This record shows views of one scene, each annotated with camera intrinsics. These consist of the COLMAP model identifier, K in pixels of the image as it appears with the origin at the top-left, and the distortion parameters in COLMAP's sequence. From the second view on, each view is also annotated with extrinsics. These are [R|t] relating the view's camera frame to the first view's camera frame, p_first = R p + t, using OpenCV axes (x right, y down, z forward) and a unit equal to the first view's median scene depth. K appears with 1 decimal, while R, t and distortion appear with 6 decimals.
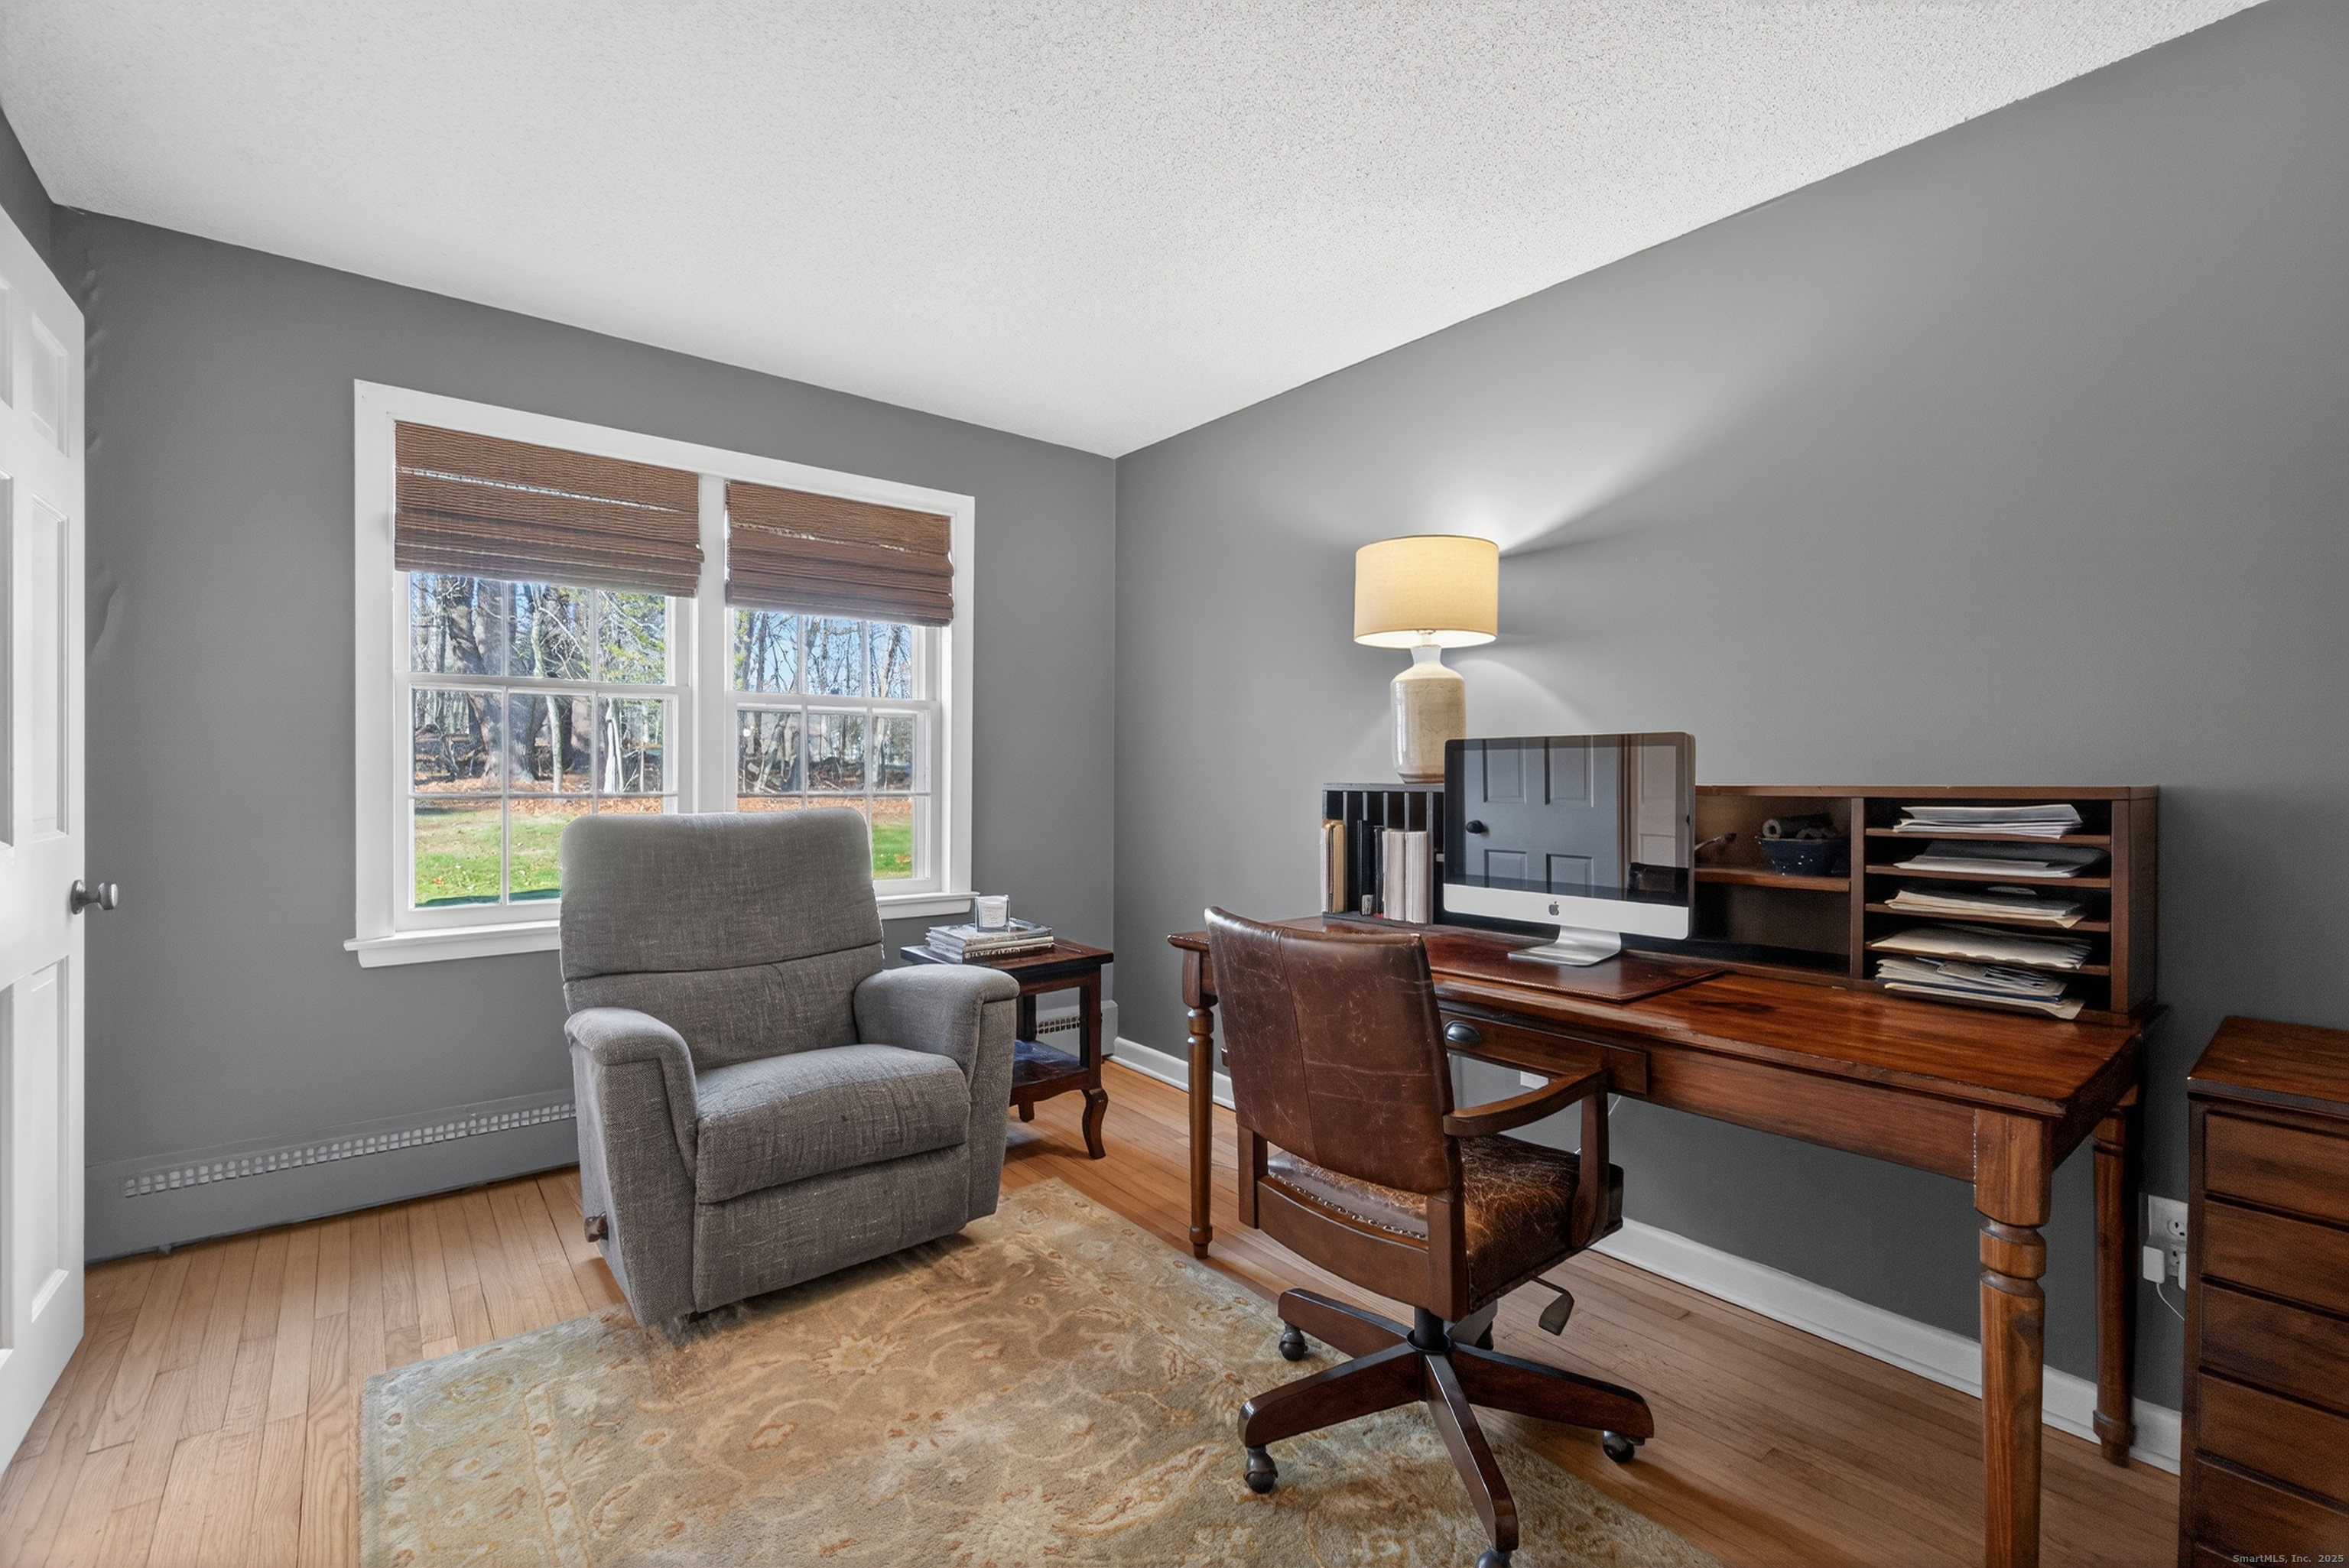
lens RADIAL K [[1010.2, 0, 1170.4], [0, 1010.2, 785.5], [0, 0, 1]] dist [-0.008886, 0.000978]
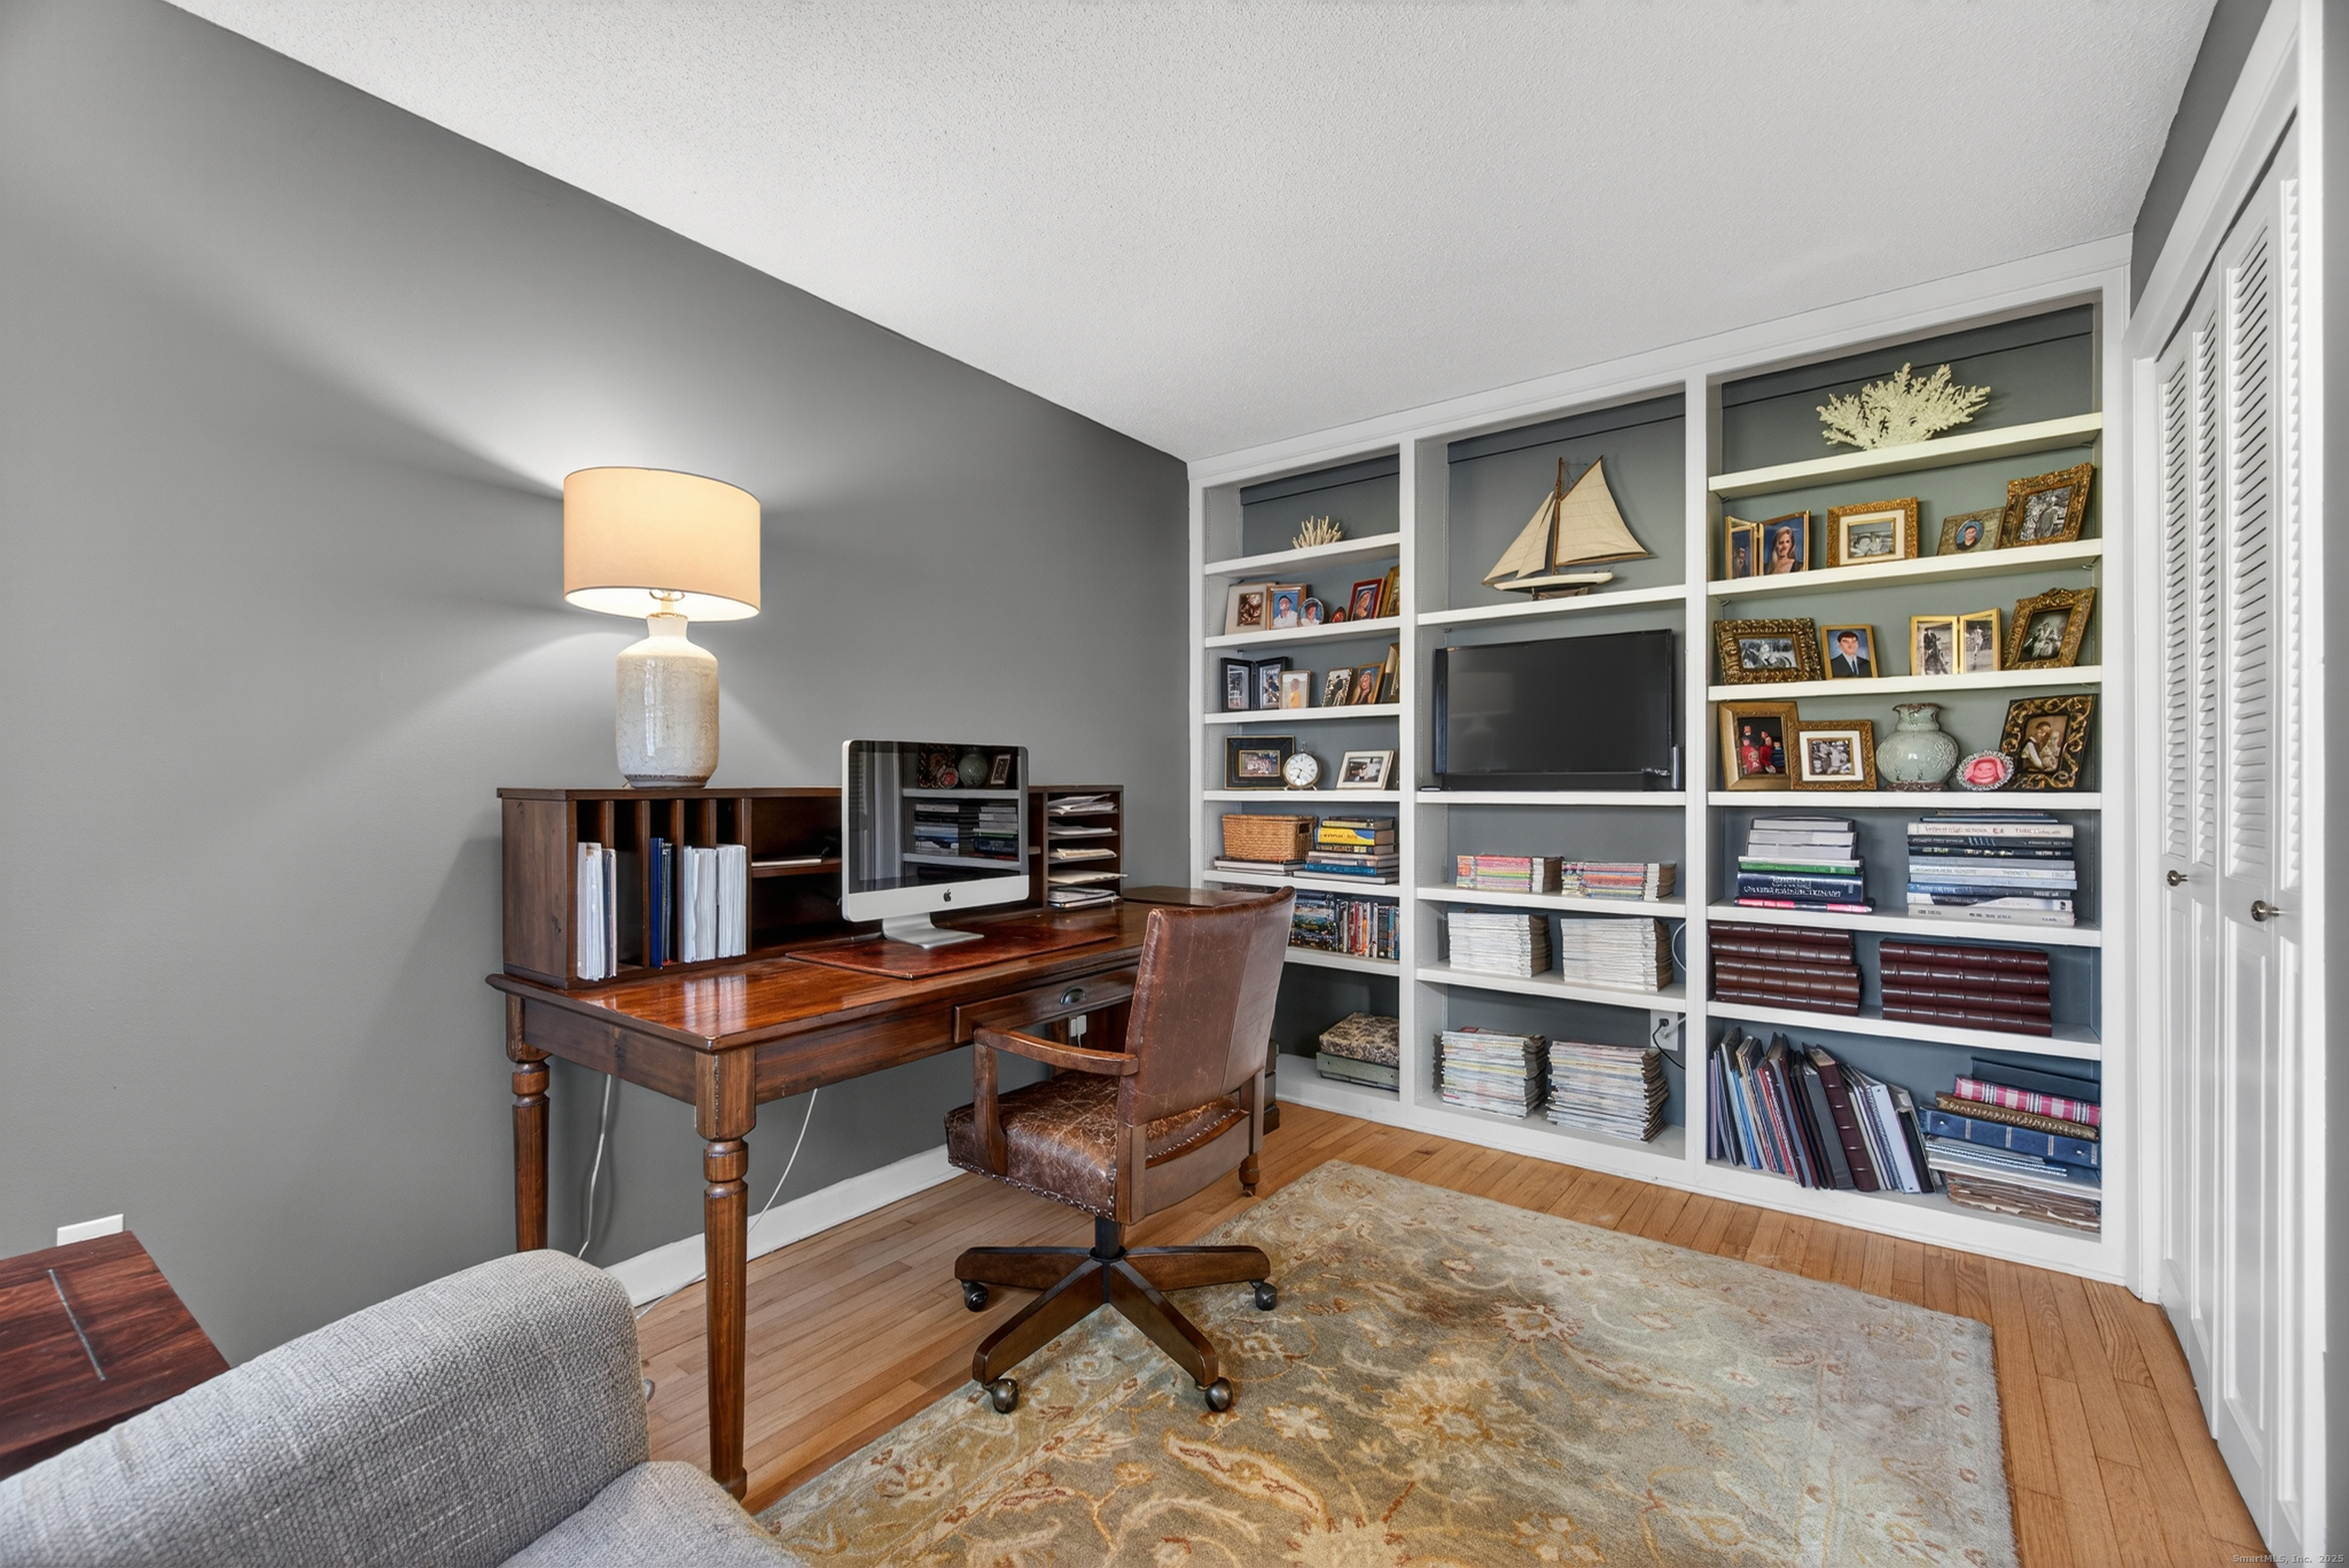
lens RADIAL K [[1010.2, 0, 1163.7], [0, 1010.2, 782.9], [0, 0, 1]] dist [-0.008886, 0.000978]
pose [[-0.236713, -0.005454, 0.971564, -0.773932], [0.007120, 0.999948, 0.007348, -0.010701], [-0.971554, 0.008657, -0.236661, 1.028407]]
